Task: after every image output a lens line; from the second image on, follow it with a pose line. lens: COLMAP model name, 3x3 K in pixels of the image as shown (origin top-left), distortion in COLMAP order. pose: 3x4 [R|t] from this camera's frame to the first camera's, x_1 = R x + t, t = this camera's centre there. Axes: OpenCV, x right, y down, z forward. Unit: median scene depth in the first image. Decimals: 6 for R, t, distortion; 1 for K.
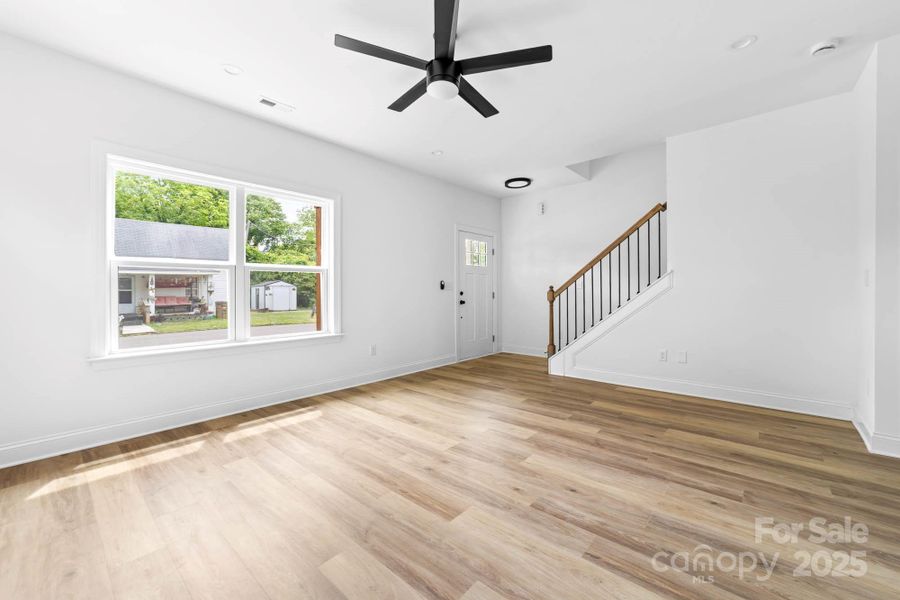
lens RADIAL K [[357.0, 0, 448.8], [0, 357.0, 301.5], [0, 0, 1]] dist [-0.020164, 0.010415]
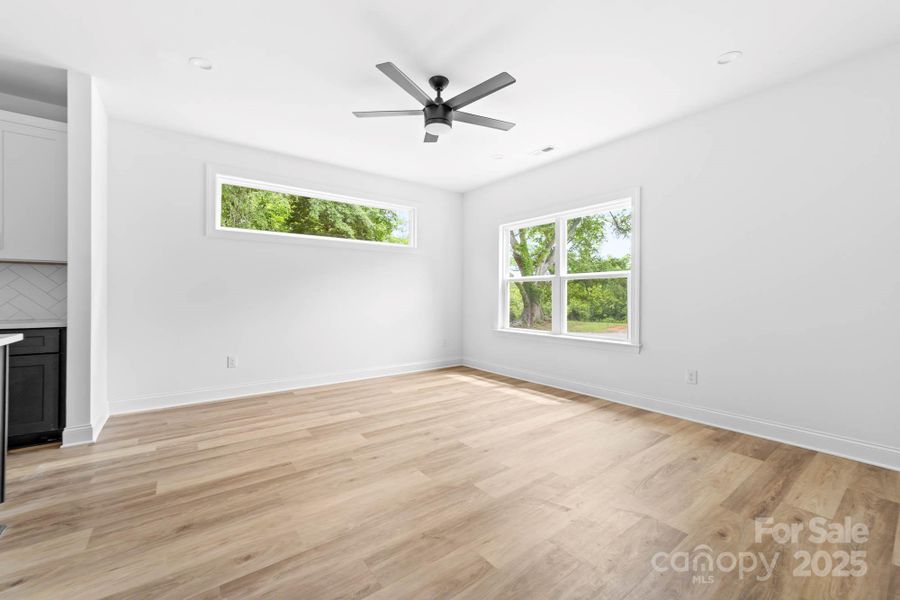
lens RADIAL K [[364.6, 0, 438.3], [0, 364.6, 298.3], [0, 0, 1]] dist [-0.006954, -0.000034]
pose [[-0.212435, 0.004938, -0.977163, 1.022518], [-0.028312, 0.999536, 0.011206, -0.019717], [0.976765, 0.030046, -0.212196, 1.110118]]
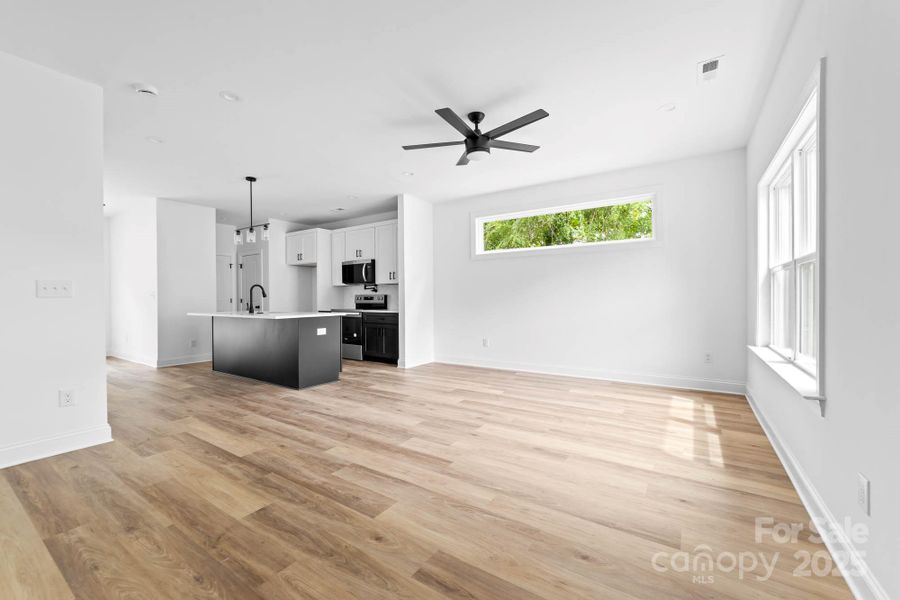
lens RADIAL K [[357.0, 0, 448.8], [0, 357.0, 301.5], [0, 0, 1]] dist [-0.020164, 0.010415]
pose [[-0.989912, 0.011508, -0.141219, 0.264938], [0.006482, 0.999331, 0.035993, -0.046221], [0.141538, 0.034714, -0.989324, 2.080747]]
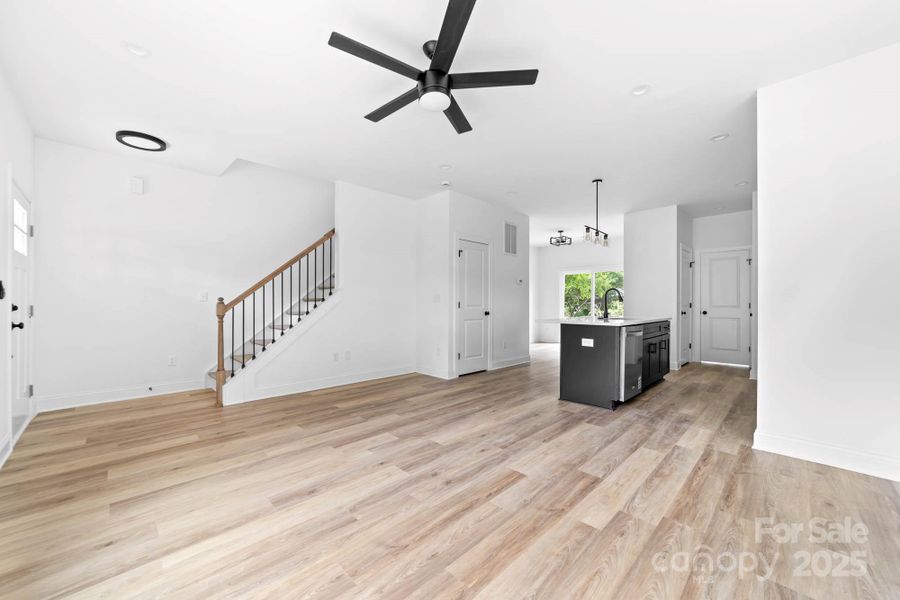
lens RADIAL K [[357.0, 0, 448.8], [0, 357.0, 301.5], [0, 0, 1]] dist [-0.020164, 0.010415]
pose [[0.060124, 0.008743, 0.998153, -0.907130], [0.024244, 0.999654, -0.010216, -0.025036], [-0.997896, 0.024814, 0.059892, 0.791717]]
